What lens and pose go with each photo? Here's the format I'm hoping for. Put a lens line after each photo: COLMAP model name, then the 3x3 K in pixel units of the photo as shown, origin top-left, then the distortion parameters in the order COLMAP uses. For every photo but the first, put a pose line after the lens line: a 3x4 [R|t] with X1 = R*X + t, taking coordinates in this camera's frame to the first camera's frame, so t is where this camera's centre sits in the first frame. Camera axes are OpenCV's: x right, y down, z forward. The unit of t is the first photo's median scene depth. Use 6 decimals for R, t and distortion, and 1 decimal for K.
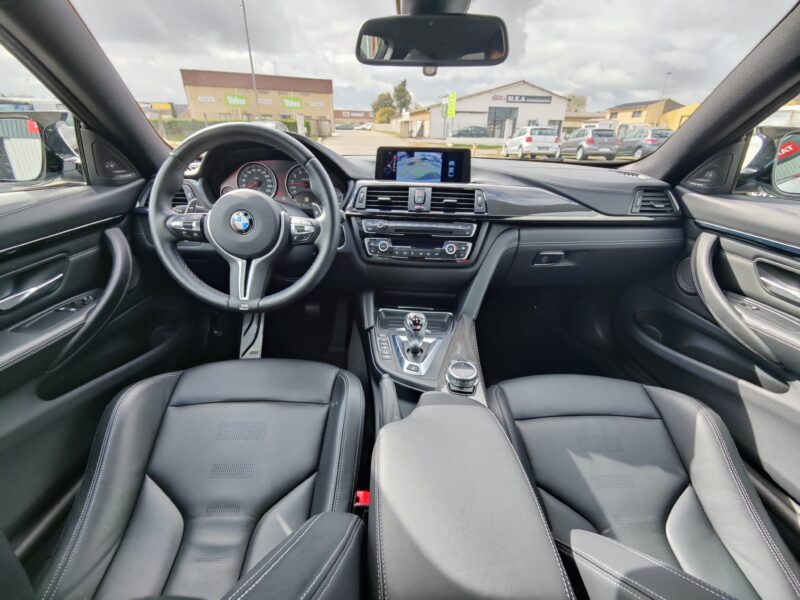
lens RADIAL K [[347.9, 0, 401.3], [0, 347.9, 302.3], [0, 0, 1]] dist [0.005052, -0.005727]
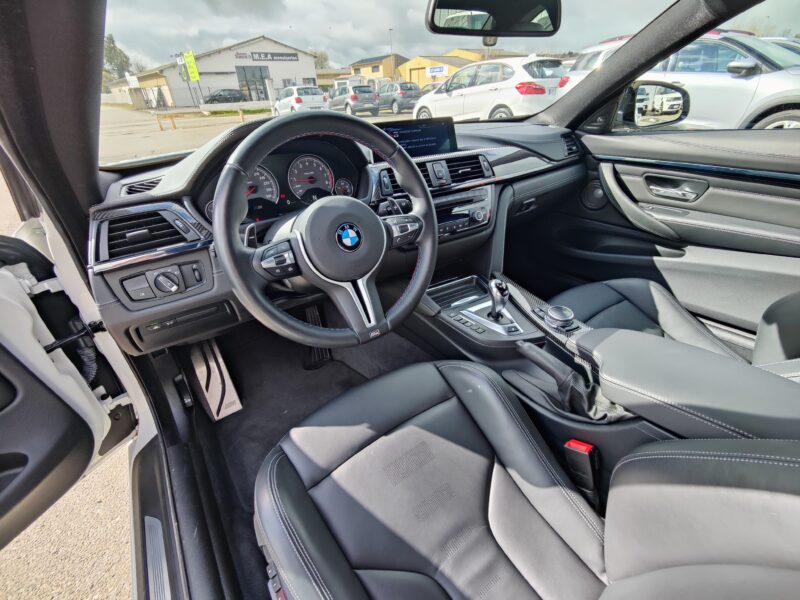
lens RADIAL K [[347.9, 0, 398.7], [0, 347.9, 301.4], [0, 0, 1]] dist [0.005052, -0.005727]
pose [[0.825481, -0.335346, 0.454010, -0.615821], [0.295583, 0.942089, 0.158428, -0.144559], [-0.480846, 0.003419, 0.876799, 0.186358]]
